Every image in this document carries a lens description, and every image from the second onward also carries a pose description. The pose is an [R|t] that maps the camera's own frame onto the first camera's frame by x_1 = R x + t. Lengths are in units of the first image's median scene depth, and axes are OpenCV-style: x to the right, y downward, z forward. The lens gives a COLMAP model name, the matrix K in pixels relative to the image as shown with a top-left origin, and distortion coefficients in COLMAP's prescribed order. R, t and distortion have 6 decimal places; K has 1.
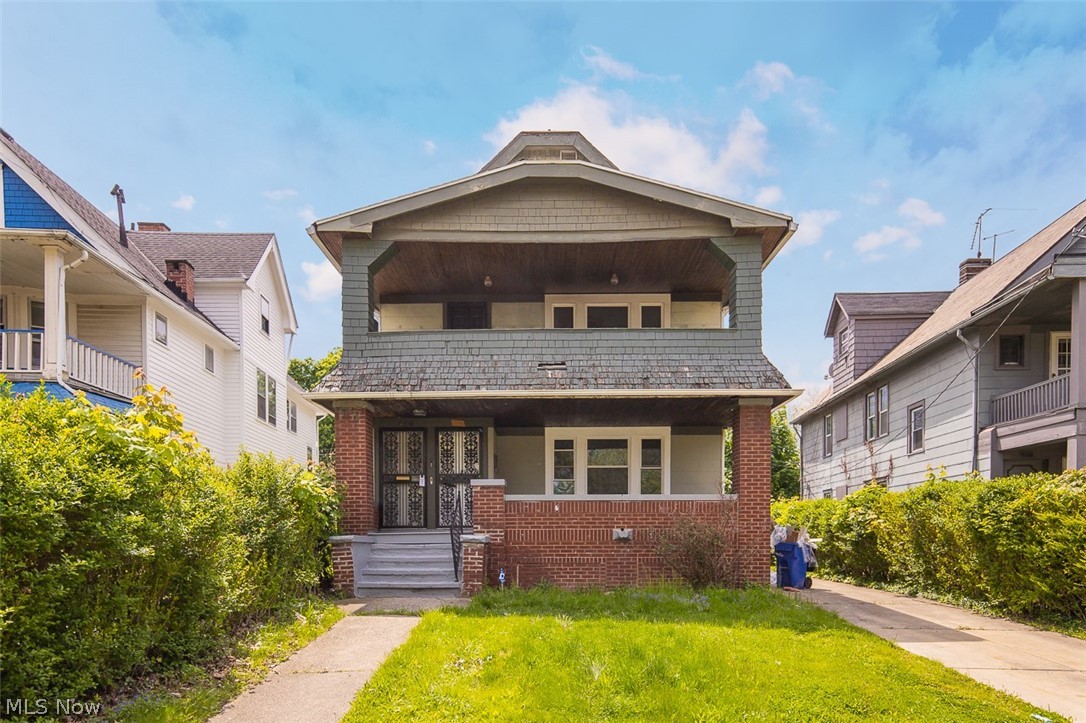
lens RADIAL K [[712.4, 0, 543.0], [0, 712.4, 412.6], [0, 0, 1]] dist [0.009663, 0.000889]
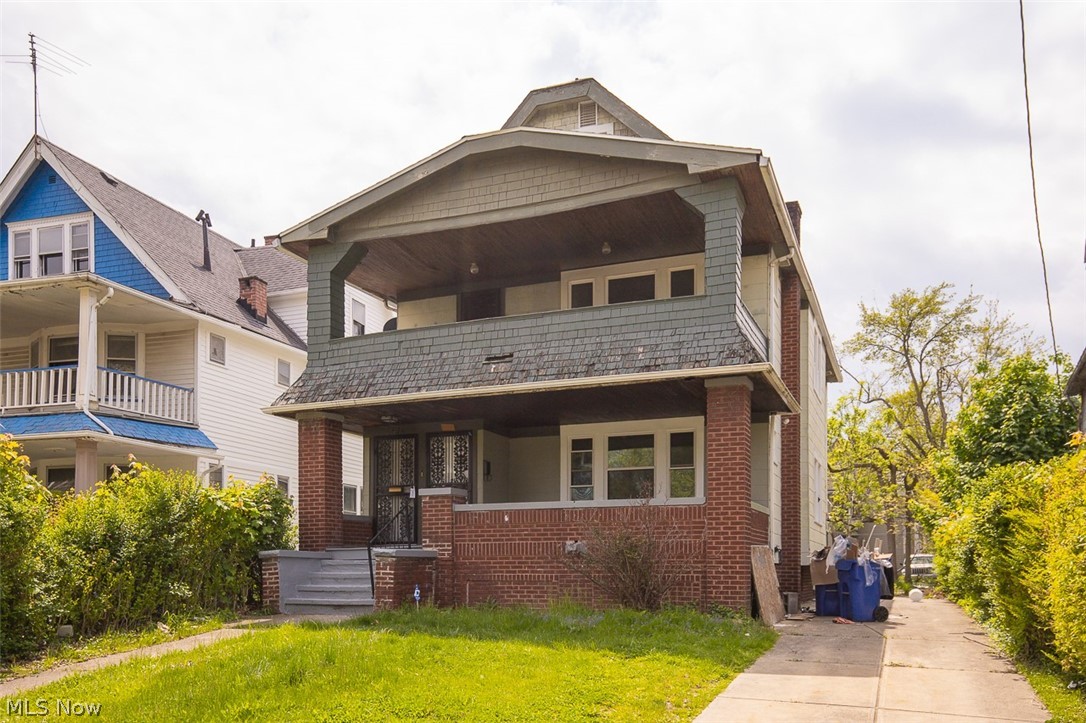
lens RADIAL K [[916.4, 0, 543.0], [0, 916.4, 361.5], [0, 0, 1]] dist [0.046473, 0.003476]
pose [[0.925948, -0.082586, -0.368510, 0.468683], [0.065136, 0.996097, -0.059568, 0.009741], [0.371991, 0.031153, 0.927714, -0.047851]]
